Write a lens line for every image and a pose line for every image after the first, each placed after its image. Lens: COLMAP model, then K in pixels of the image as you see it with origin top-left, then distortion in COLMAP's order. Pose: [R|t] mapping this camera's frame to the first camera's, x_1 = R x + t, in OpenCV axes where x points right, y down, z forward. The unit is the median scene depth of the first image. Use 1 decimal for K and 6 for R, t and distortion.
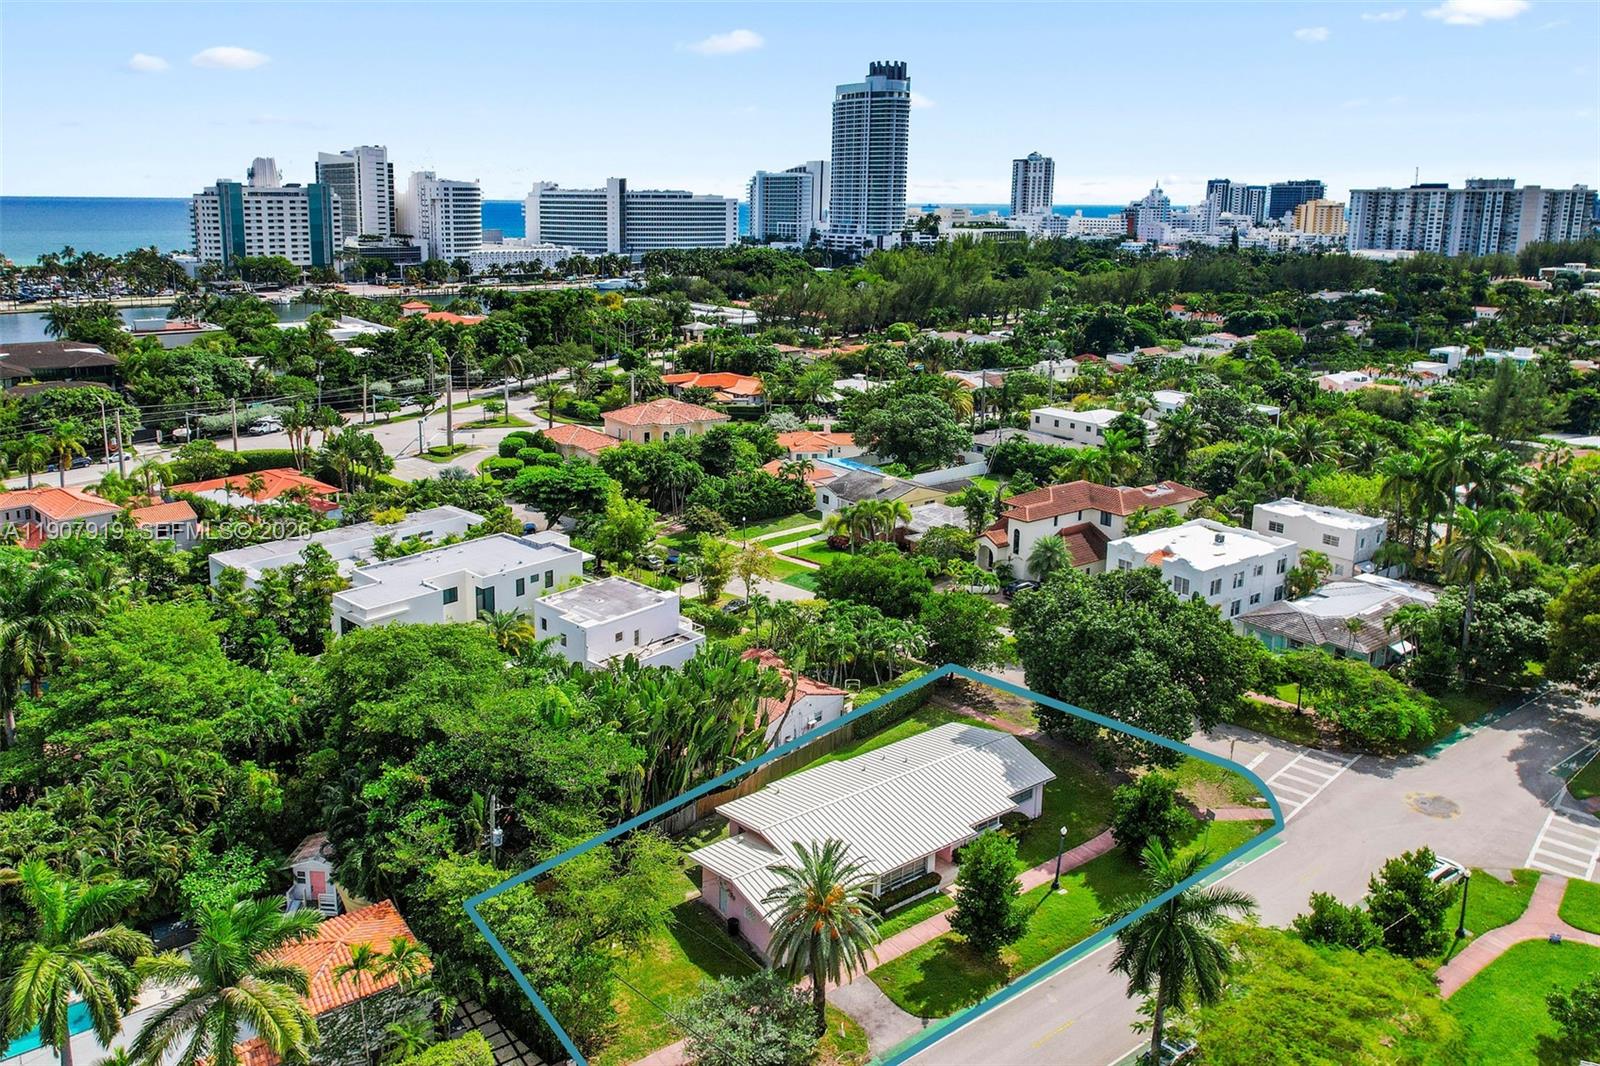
lens RADIAL K [[1045.9, 0, 800.4], [0, 1045.9, 420.1], [0, 0, 1]] dist [0.005312, 0.001699]
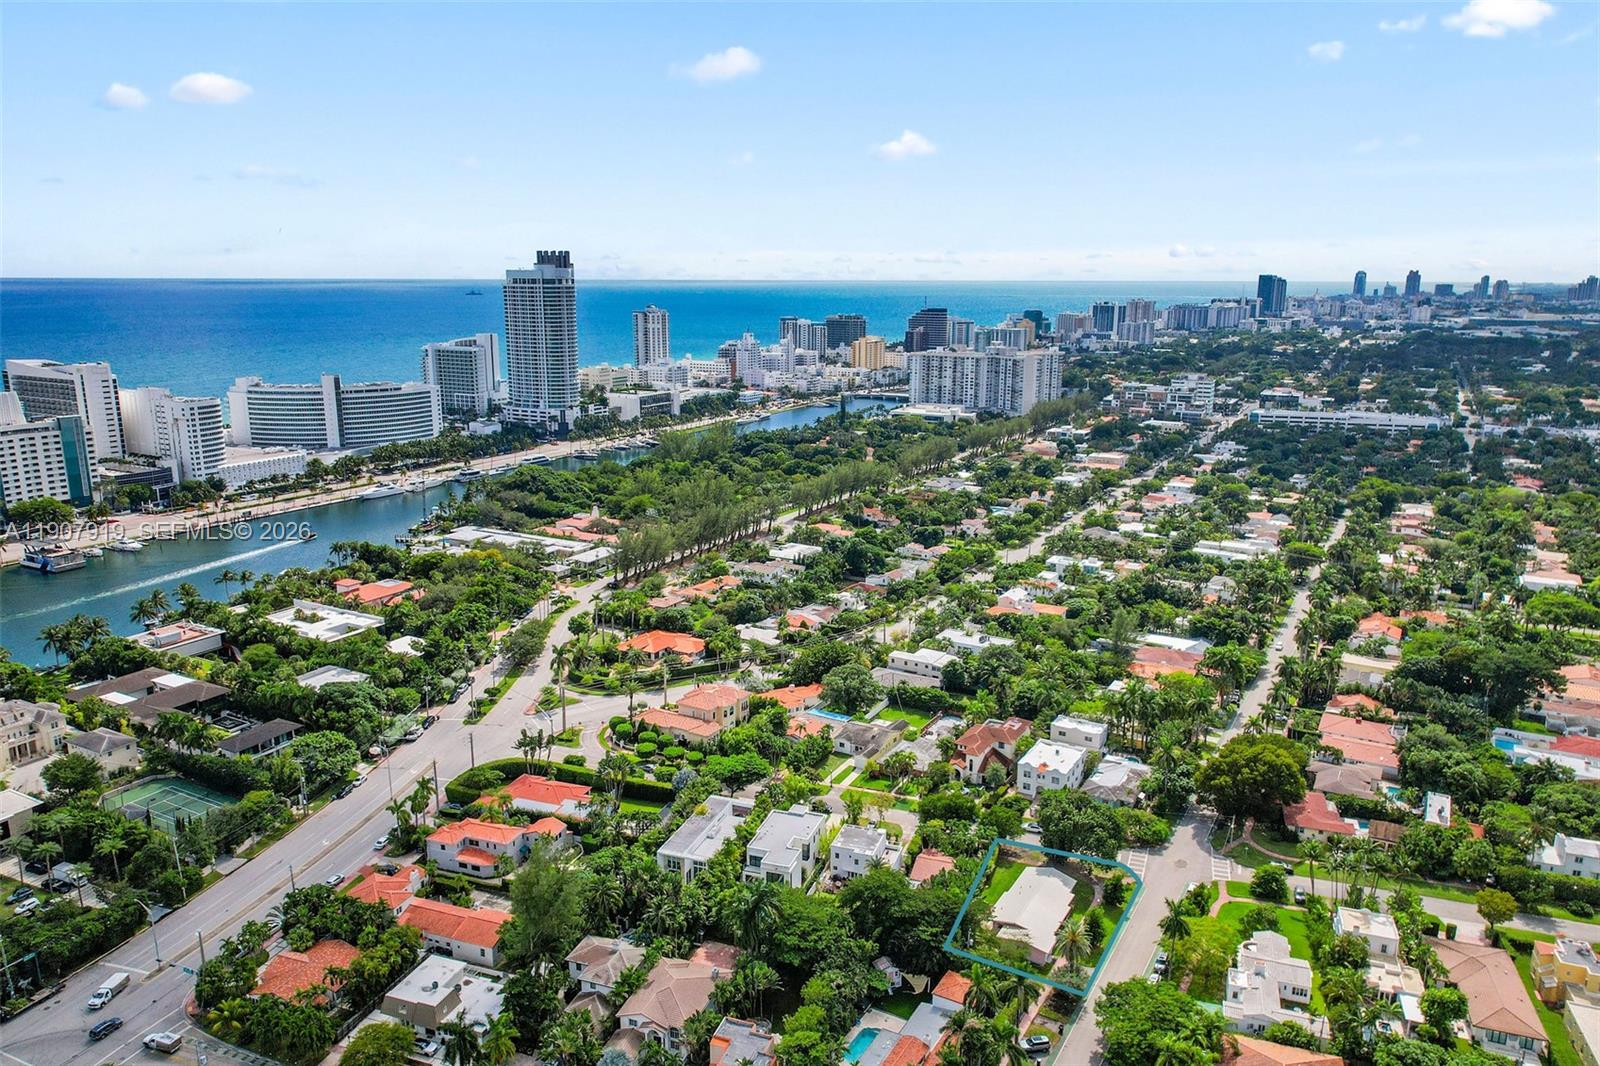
lens RADIAL K [[1013.1, 0, 800.0], [0, 1013.1, 533.0], [0, 0, 1]] dist [0.005118, -0.000630]
pose [[0.916237, -0.066724, 0.395041, -0.190243], [0.059176, 0.997758, 0.031275, -0.093480], [-0.396242, -0.005278, 0.918131, -0.153024]]
